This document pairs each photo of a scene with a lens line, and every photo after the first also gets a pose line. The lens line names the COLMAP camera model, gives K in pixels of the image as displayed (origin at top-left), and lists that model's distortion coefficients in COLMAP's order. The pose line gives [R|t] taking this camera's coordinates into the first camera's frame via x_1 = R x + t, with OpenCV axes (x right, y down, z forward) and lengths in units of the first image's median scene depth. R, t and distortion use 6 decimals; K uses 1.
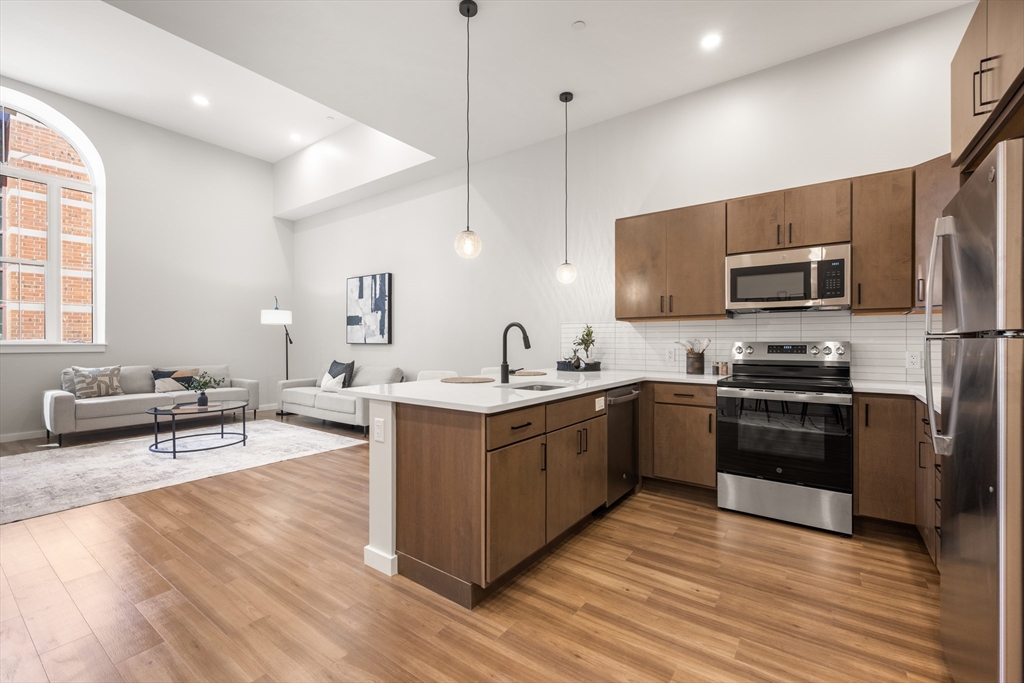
lens RADIAL K [[434.3, 0, 512.0], [0, 434.3, 341.5], [0, 0, 1]] dist [0.000689, 0.000053]
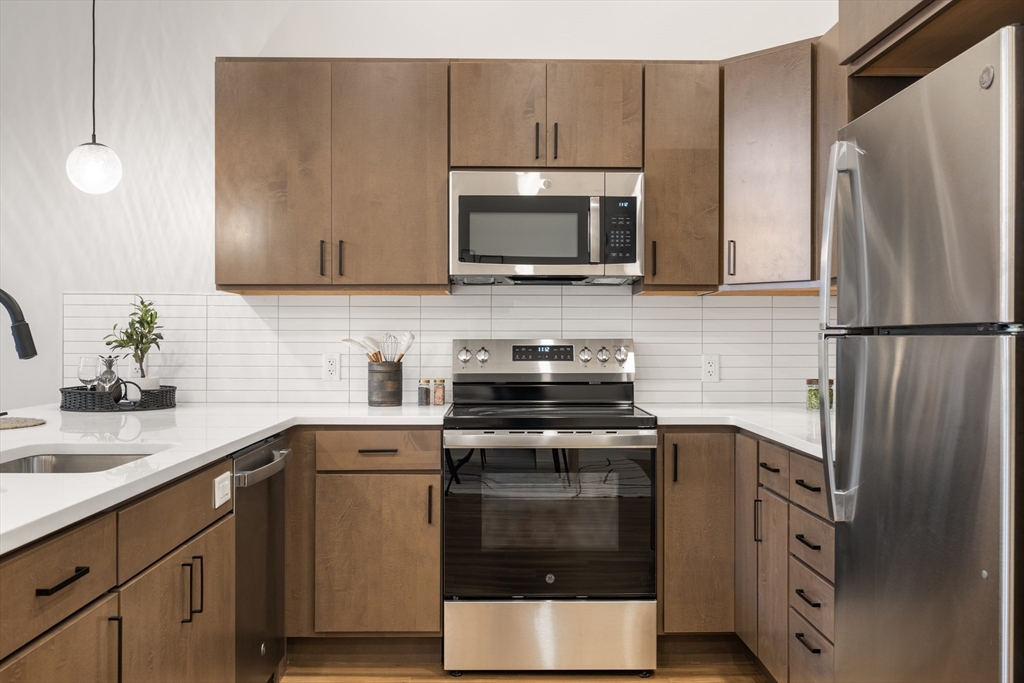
lens RADIAL K [[888.8, 0, 512.0], [0, 888.8, 341.5], [0, 0, 1]] dist [0.002194, -0.006859]
pose [[0.794437, -0.000771, 0.607346, -0.079847], [-0.001954, 0.999991, 0.003825, -0.000946], [-0.607344, -0.004225, 0.794428, 0.137464]]
